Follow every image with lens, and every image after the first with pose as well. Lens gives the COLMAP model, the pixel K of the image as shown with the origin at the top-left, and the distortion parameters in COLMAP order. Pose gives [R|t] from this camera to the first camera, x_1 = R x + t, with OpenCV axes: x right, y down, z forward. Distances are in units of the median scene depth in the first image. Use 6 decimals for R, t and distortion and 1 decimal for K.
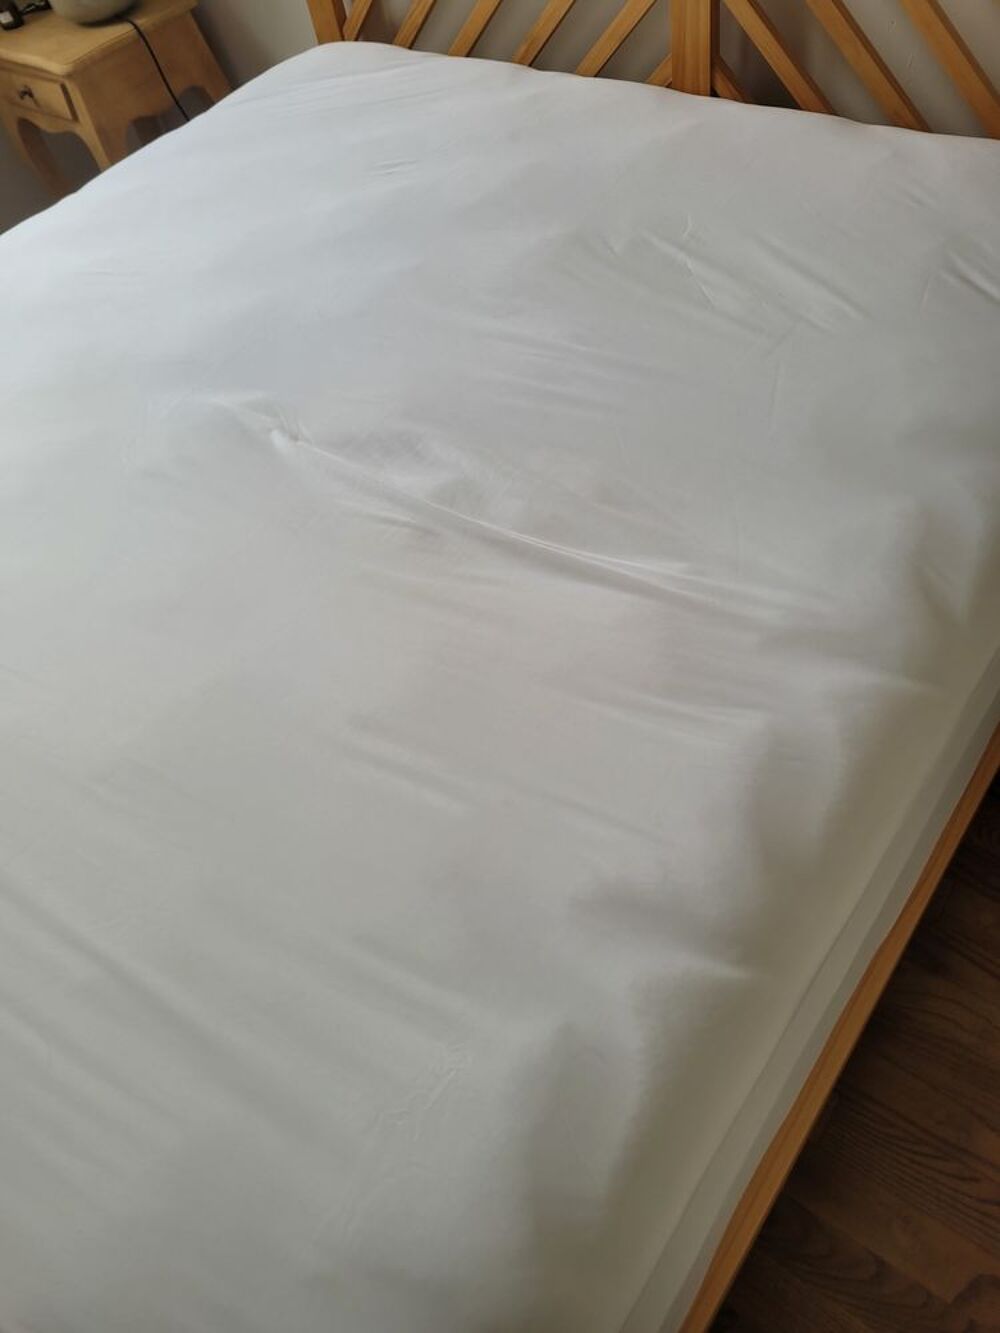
lens RADIAL K [[1037.5, 0, 507.4], [0, 1037.5, 666.9], [0, 0, 1]] dist [0.037898, -0.025378]
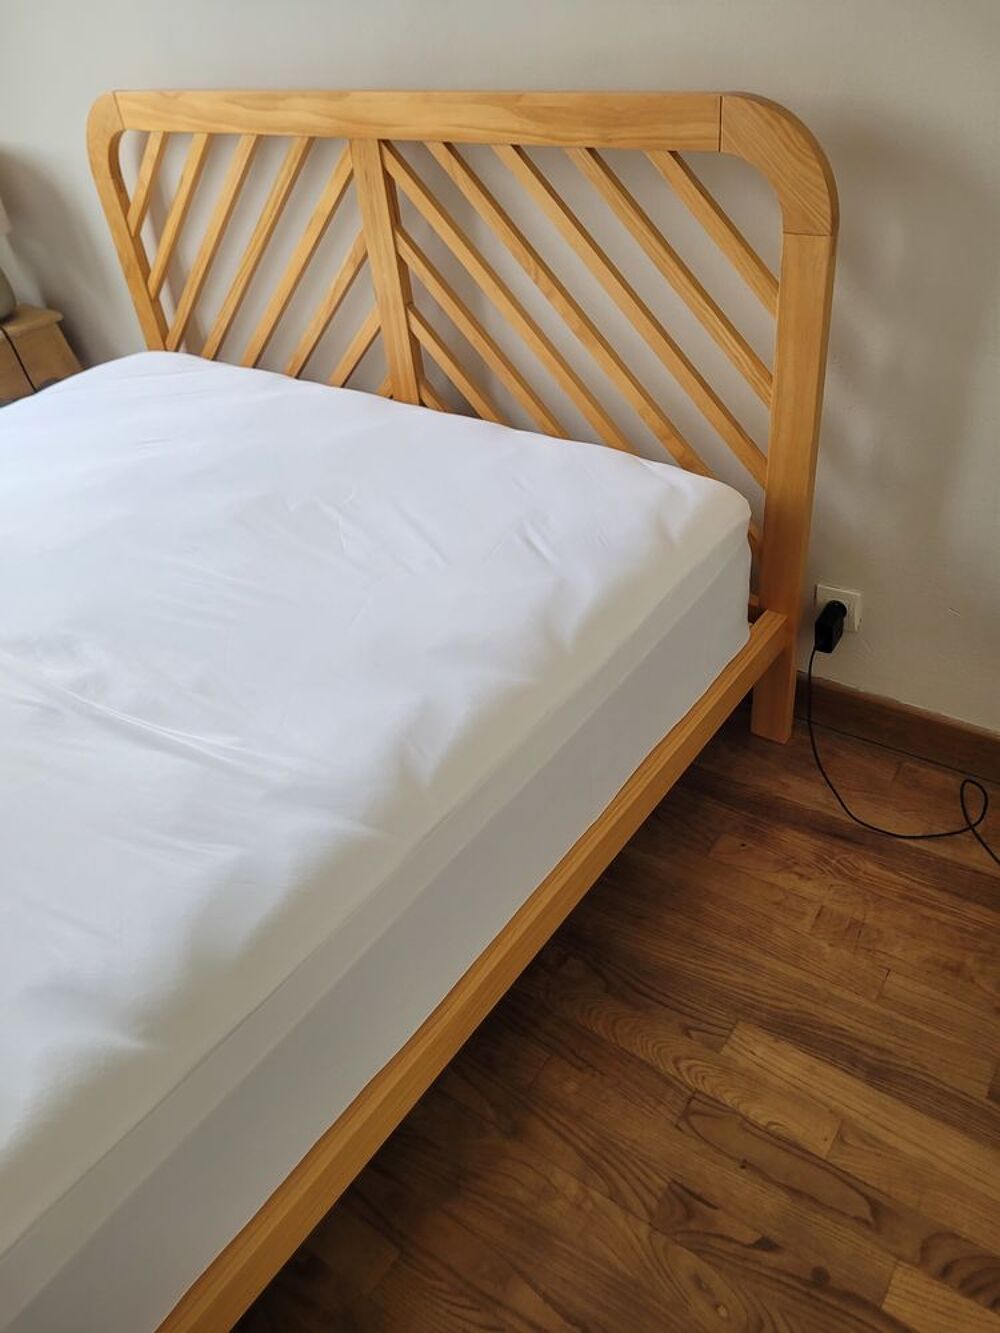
lens RADIAL K [[1037.5, 0, 496.2], [0, 1037.5, 668.6], [0, 0, 1]] dist [0.037898, -0.025378]
pose [[0.998648, 0.040795, 0.032224, 0.355329], [-0.031482, 0.967837, -0.249602, 0.097518], [-0.041370, 0.248250, 0.967812, -0.187514]]
